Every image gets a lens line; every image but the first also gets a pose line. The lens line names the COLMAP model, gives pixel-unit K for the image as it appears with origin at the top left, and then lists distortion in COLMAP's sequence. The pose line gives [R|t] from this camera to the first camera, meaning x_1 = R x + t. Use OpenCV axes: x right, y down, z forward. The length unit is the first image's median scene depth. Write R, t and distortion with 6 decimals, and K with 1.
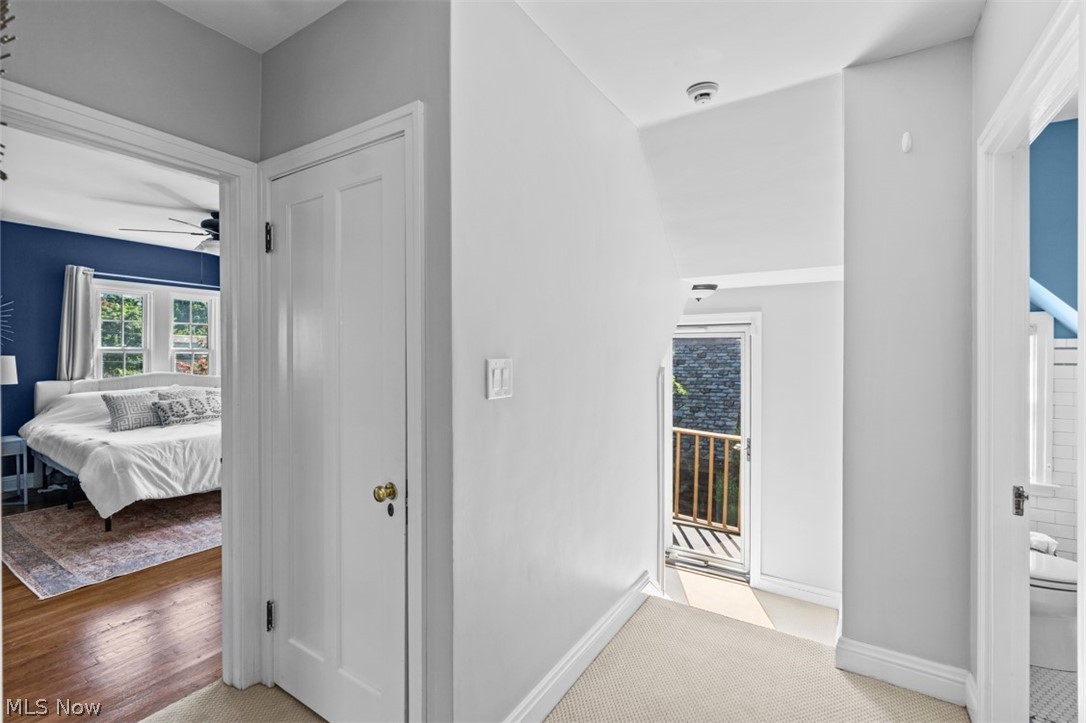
lens RADIAL K [[473.9, 0, 532.7], [0, 473.9, 358.5], [0, 0, 1]] dist [0.001762, -0.000901]
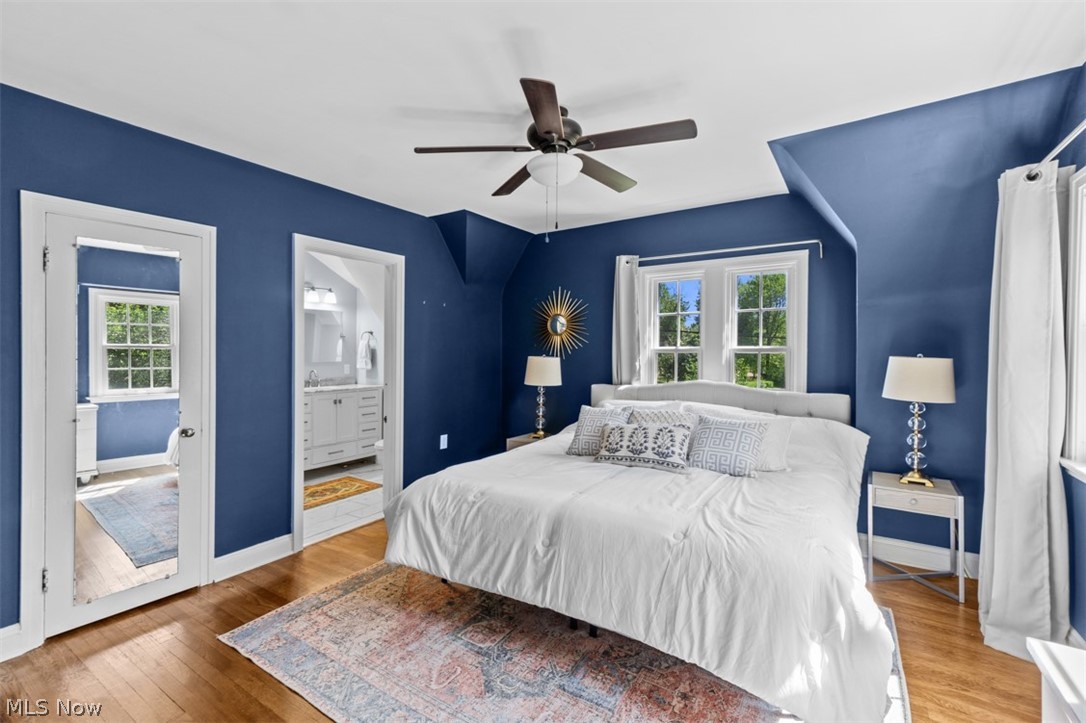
lens RADIAL K [[473.9, 0, 536.3], [0, 473.9, 357.5], [0, 0, 1]] dist [0.001762, -0.000901]
pose [[0.014360, 0.006391, -0.999876, -0.093622], [-0.008784, 0.999942, 0.006265, -0.012161], [0.999858, 0.008693, 0.014415, 0.965177]]
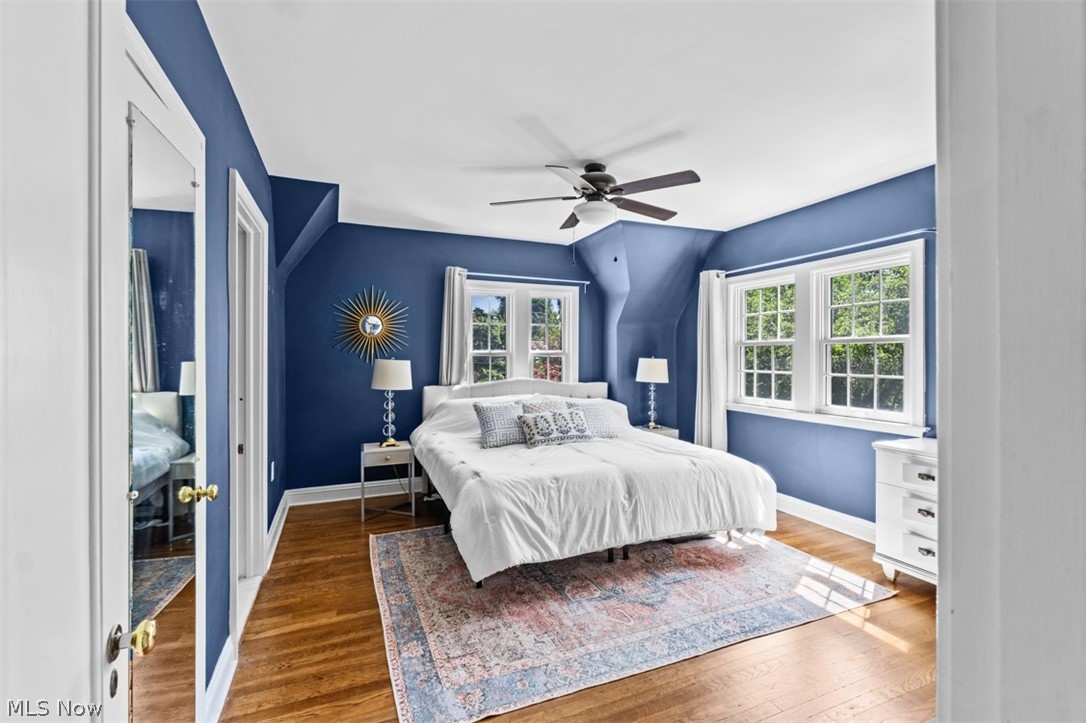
lens RADIAL K [[473.9, 0, 544.2], [0, 473.9, 358.7], [0, 0, 1]] dist [0.001762, -0.000901]
pose [[0.831889, 0.000481, -0.554942, -0.317949], [-0.002194, 0.999995, -0.002423, -0.008203], [0.554938, 0.003233, 0.831885, 0.348618]]
